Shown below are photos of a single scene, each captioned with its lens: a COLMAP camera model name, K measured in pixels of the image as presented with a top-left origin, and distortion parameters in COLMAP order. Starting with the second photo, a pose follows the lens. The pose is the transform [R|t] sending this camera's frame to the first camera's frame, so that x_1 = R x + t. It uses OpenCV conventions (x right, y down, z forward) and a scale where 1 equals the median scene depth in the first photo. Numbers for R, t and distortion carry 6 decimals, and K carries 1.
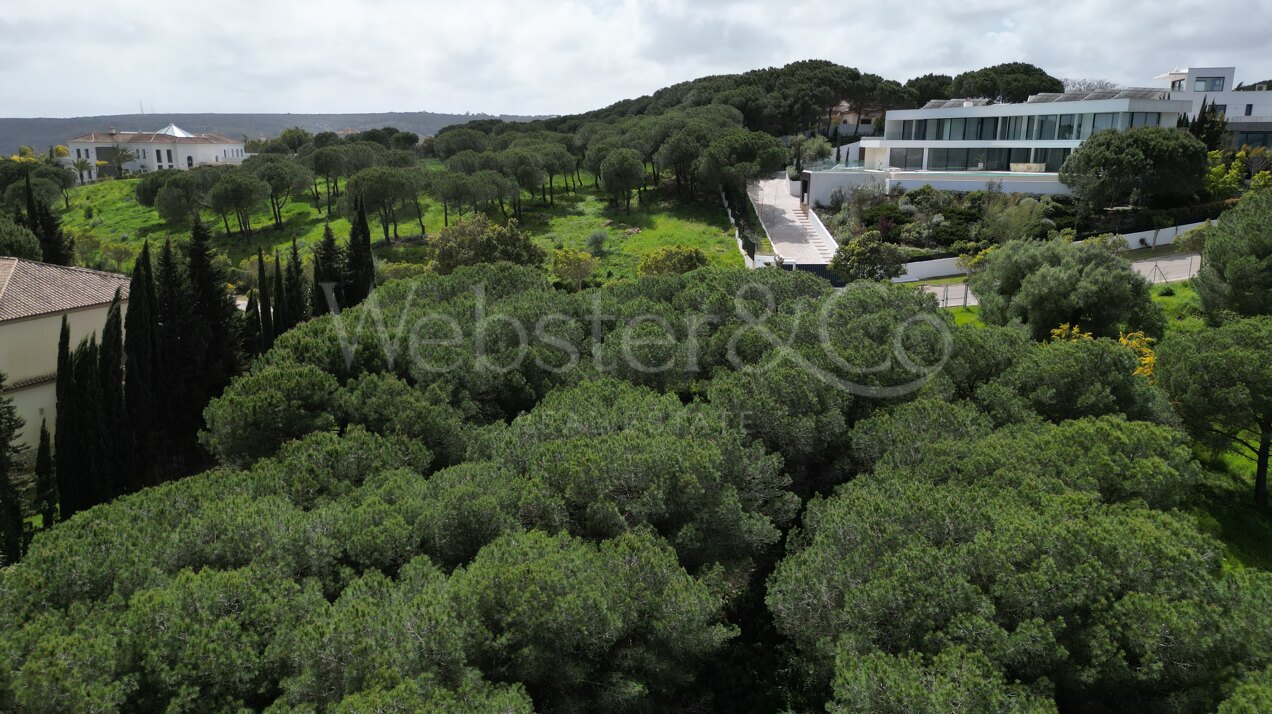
lens RADIAL K [[890.4, 0, 636.0], [0, 890.4, 357.0], [0, 0, 1]] dist [0.085415, -0.096948]
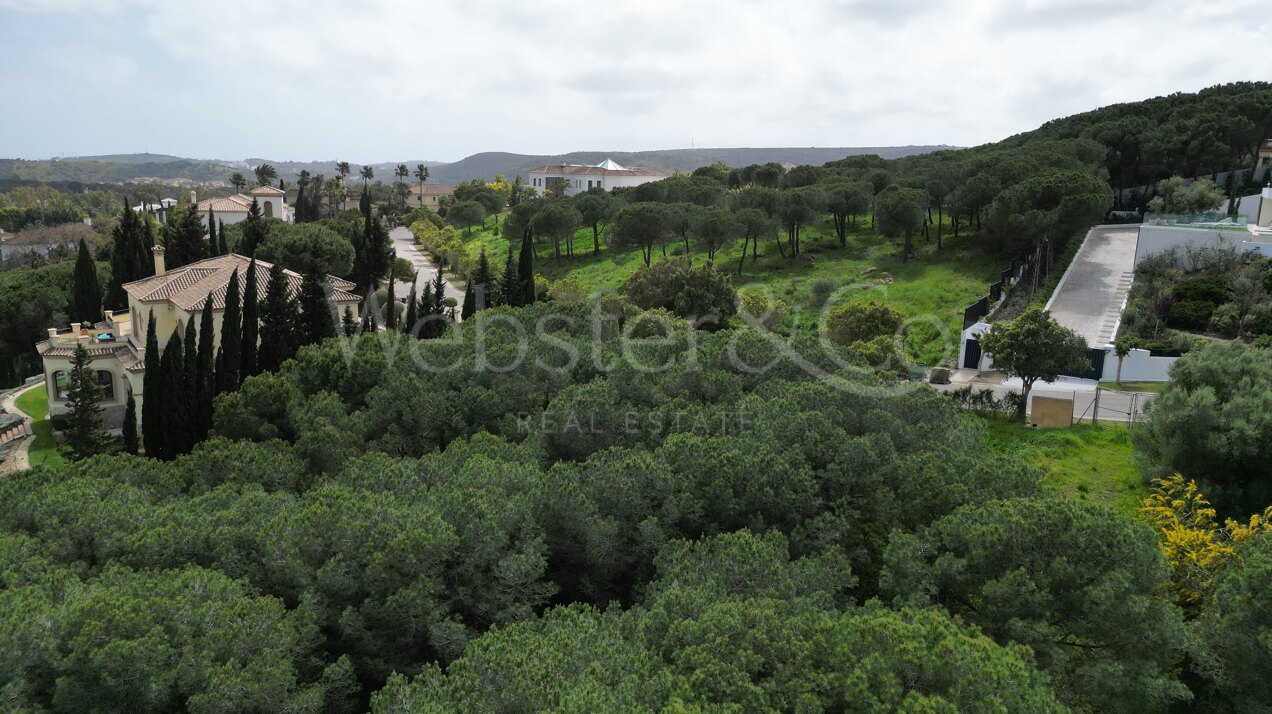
lens RADIAL K [[890.4, 0, 636.0], [0, 890.4, 357.0], [0, 0, 1]] dist [0.085415, -0.096948]
pose [[0.848886, 0.126679, -0.513171, 0.240040], [-0.144407, 0.989504, 0.005387, -0.034969], [0.508467, 0.069533, 0.858269, 0.112043]]
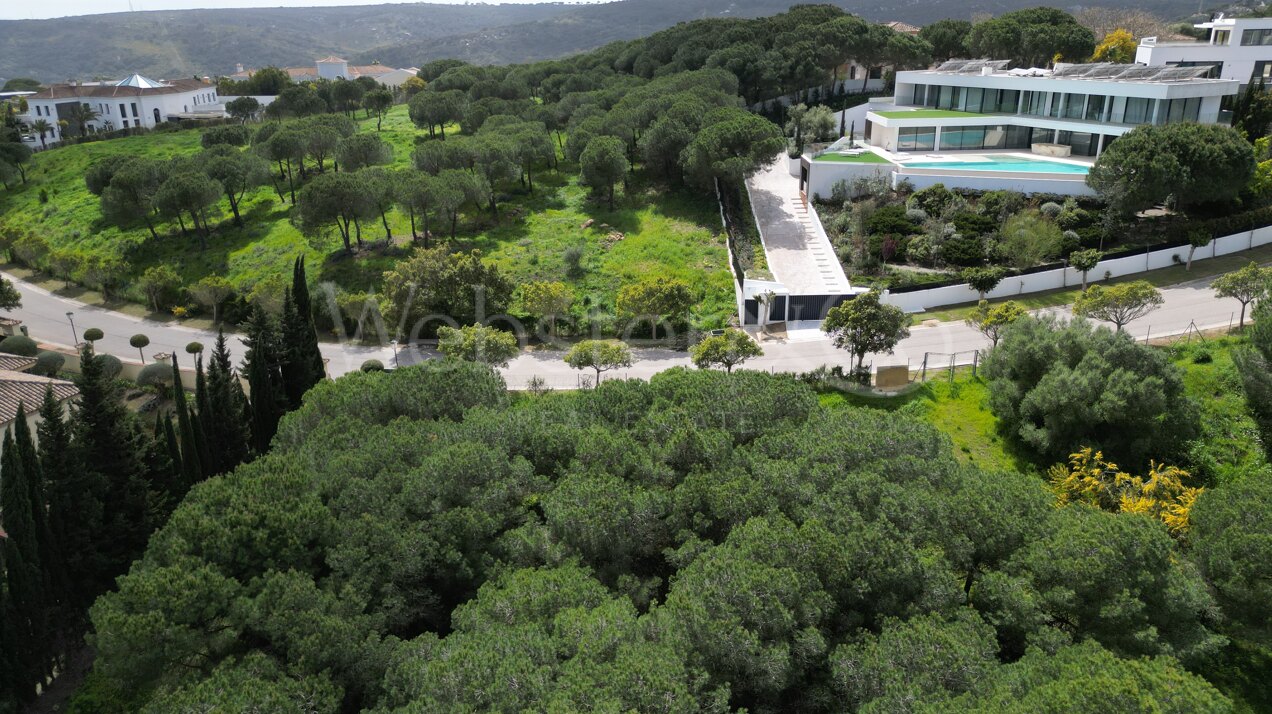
lens RADIAL K [[890.4, 0, 636.0], [0, 890.4, 357.0], [0, 0, 1]] dist [0.085415, -0.096948]
pose [[0.999729, -0.017669, -0.015180, 0.028434], [0.019337, 0.992840, 0.117876, -0.119859], [0.012988, -0.118138, 0.992912, 0.071281]]
